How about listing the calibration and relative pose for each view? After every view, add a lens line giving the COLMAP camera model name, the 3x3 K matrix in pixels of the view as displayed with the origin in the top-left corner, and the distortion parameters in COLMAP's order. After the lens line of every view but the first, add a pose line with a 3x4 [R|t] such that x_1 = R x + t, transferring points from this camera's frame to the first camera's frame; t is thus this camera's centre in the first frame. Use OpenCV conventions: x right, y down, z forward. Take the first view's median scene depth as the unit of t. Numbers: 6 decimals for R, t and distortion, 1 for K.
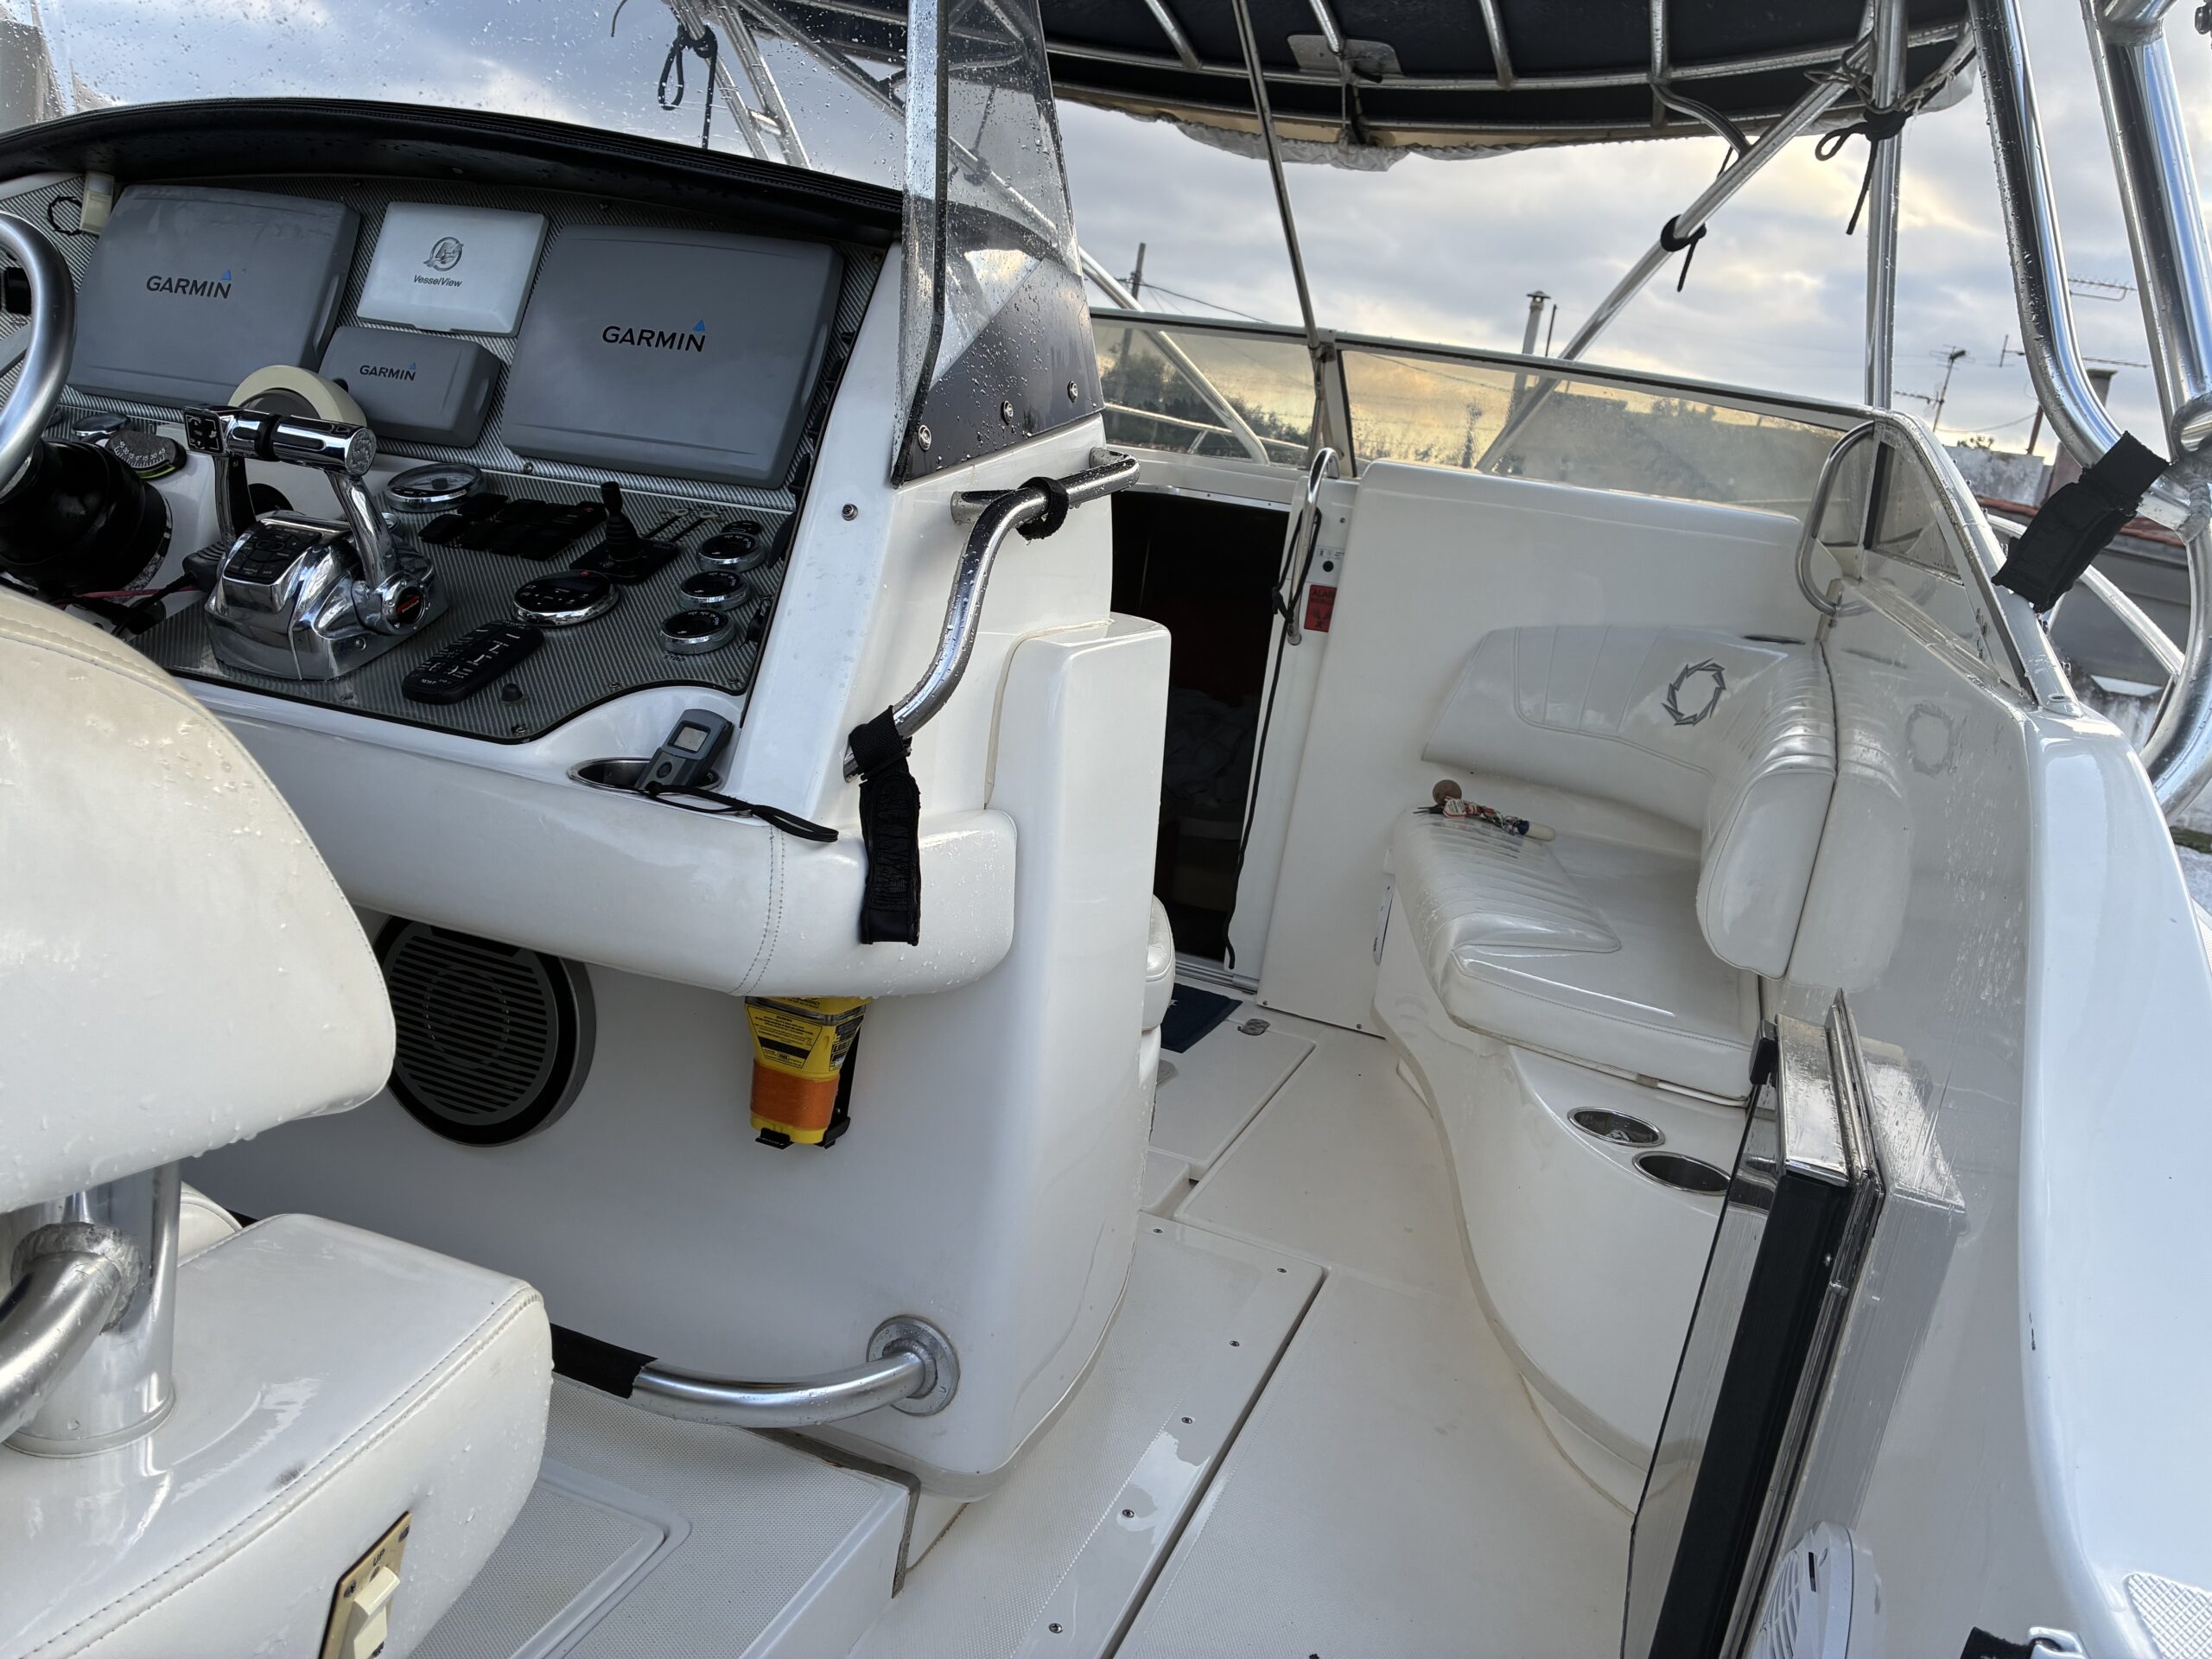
lens RADIAL K [[1668.2, 0, 1114.2], [0, 1668.2, 829.6], [0, 0, 1]] dist [0.030172, 0.001147]
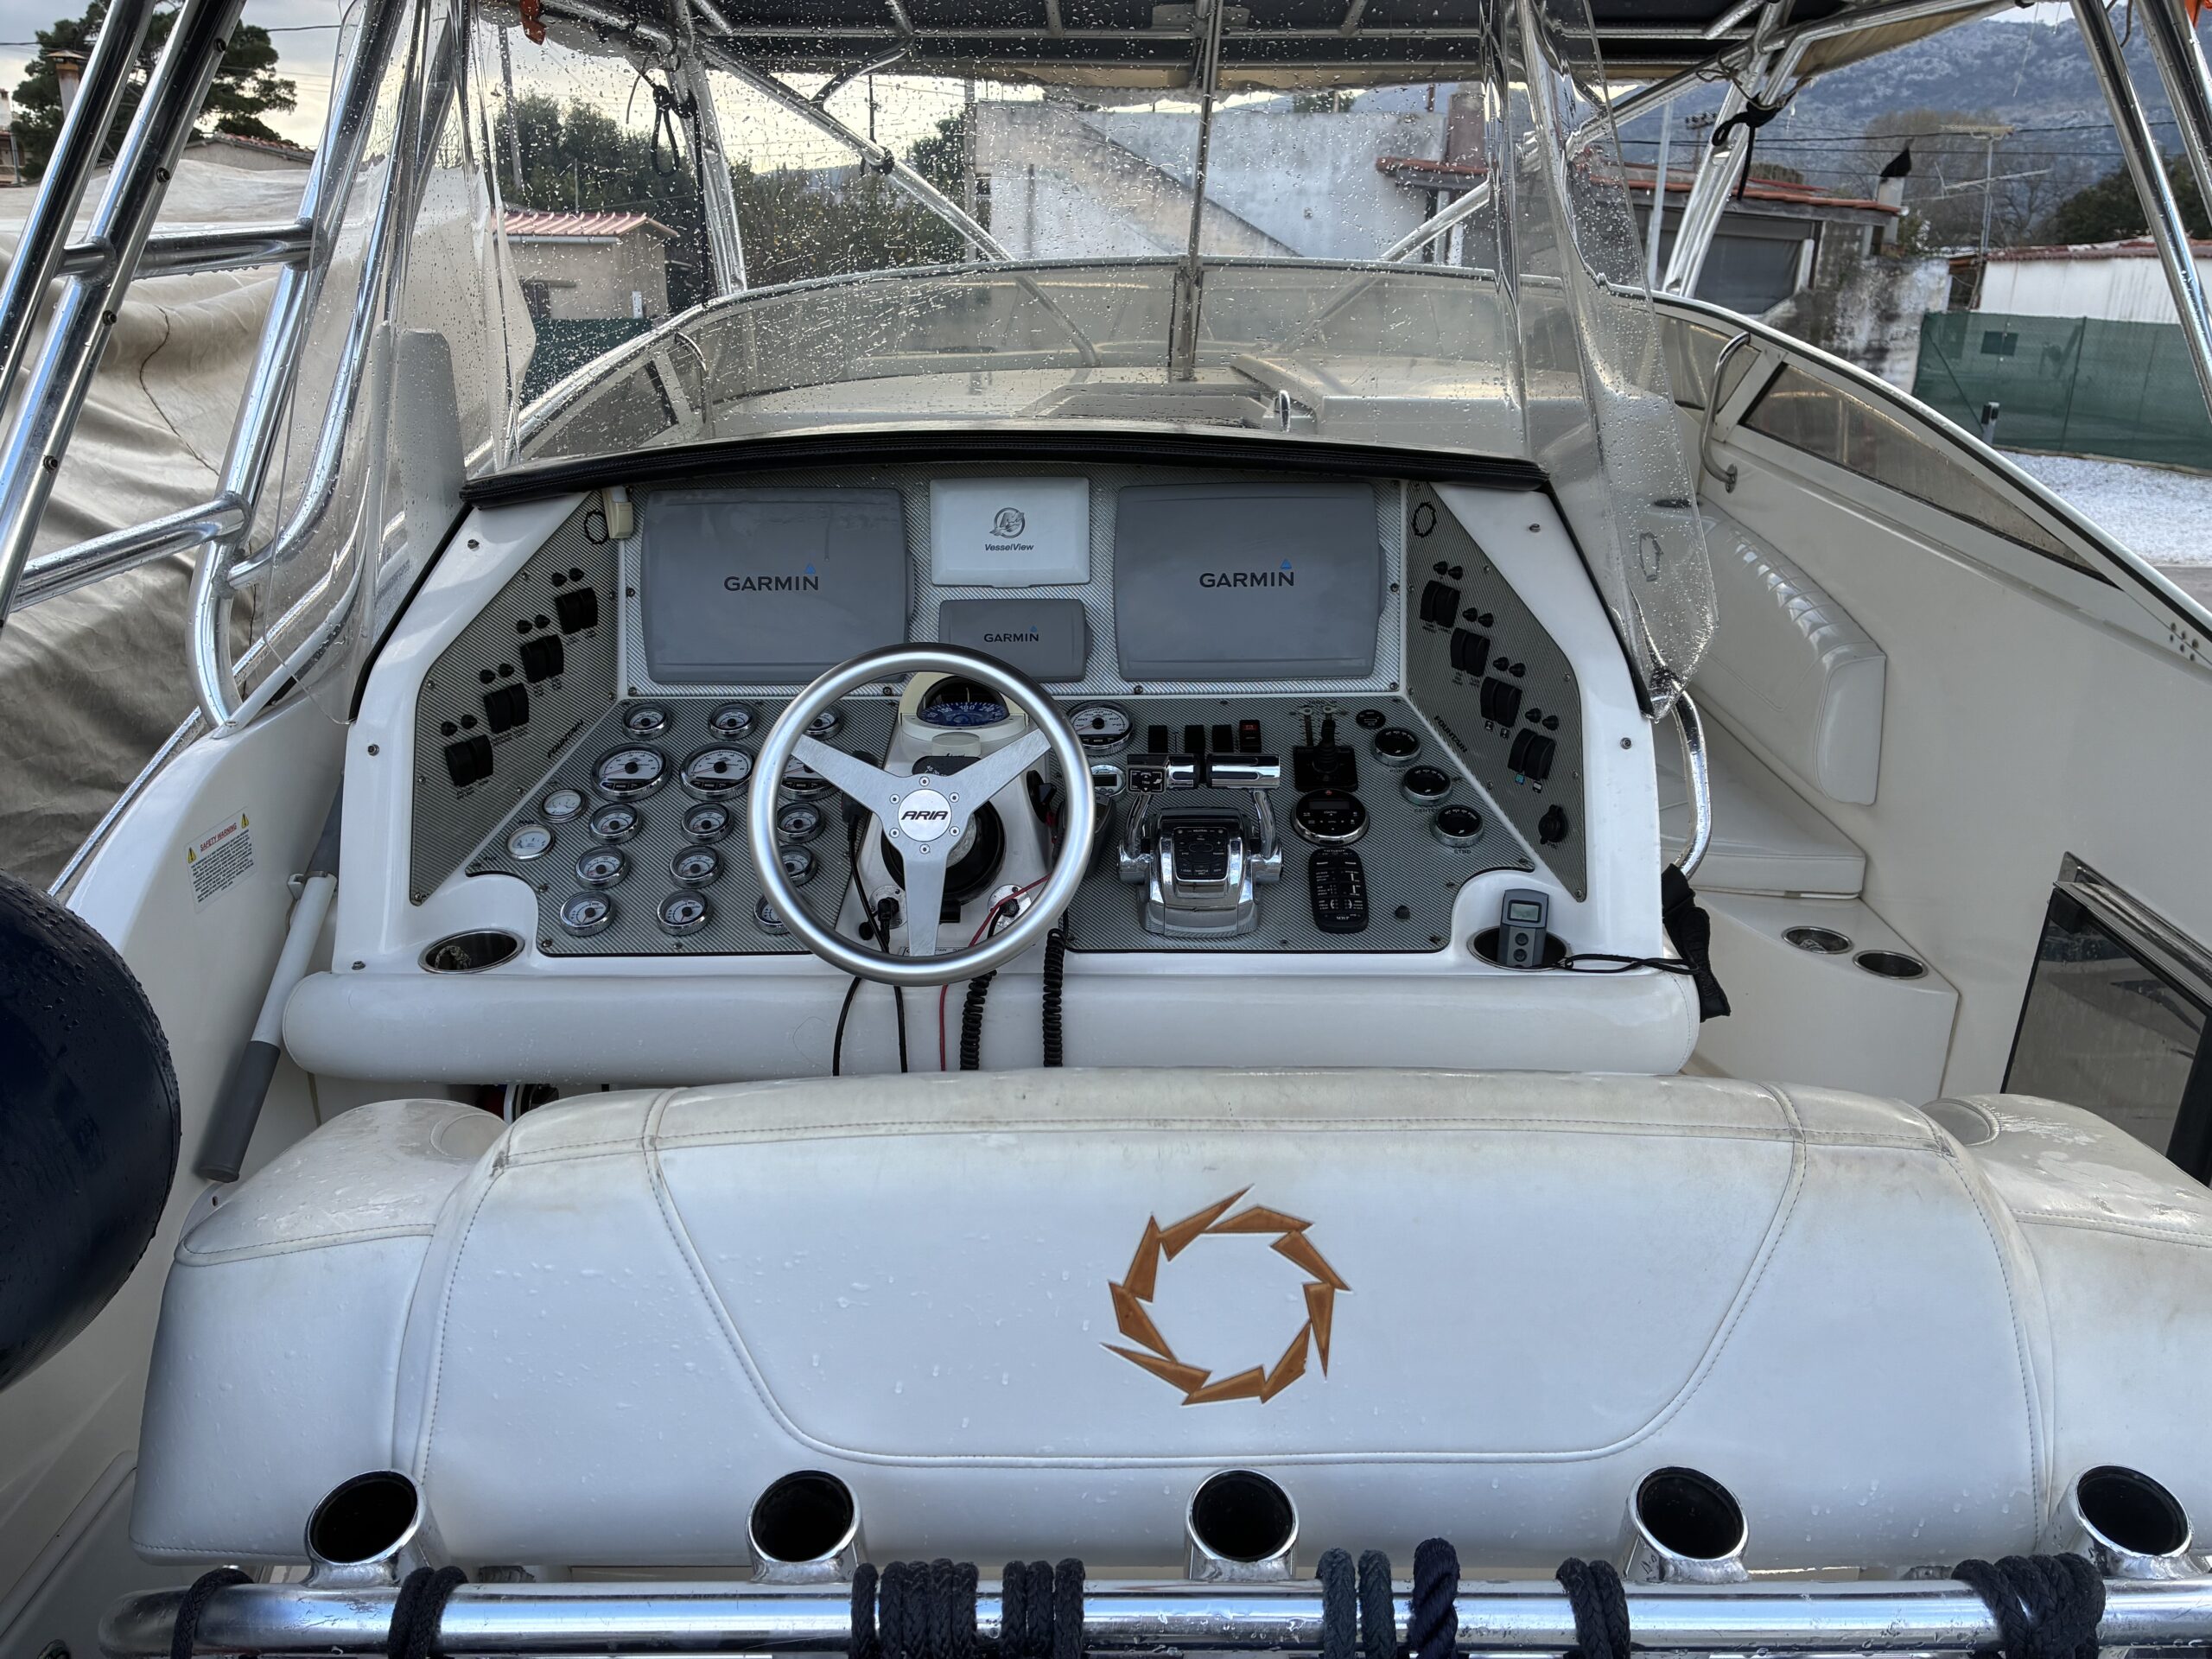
lens RADIAL K [[1668.2, 0, 1103.0], [0, 1668.2, 828.7], [0, 0, 1]] dist [0.030172, 0.001147]
pose [[0.931955, -0.240903, 0.270972, -0.737932], [0.192370, 0.962025, 0.193652, -0.362170], [-0.307333, -0.128348, 0.942907, -0.190037]]
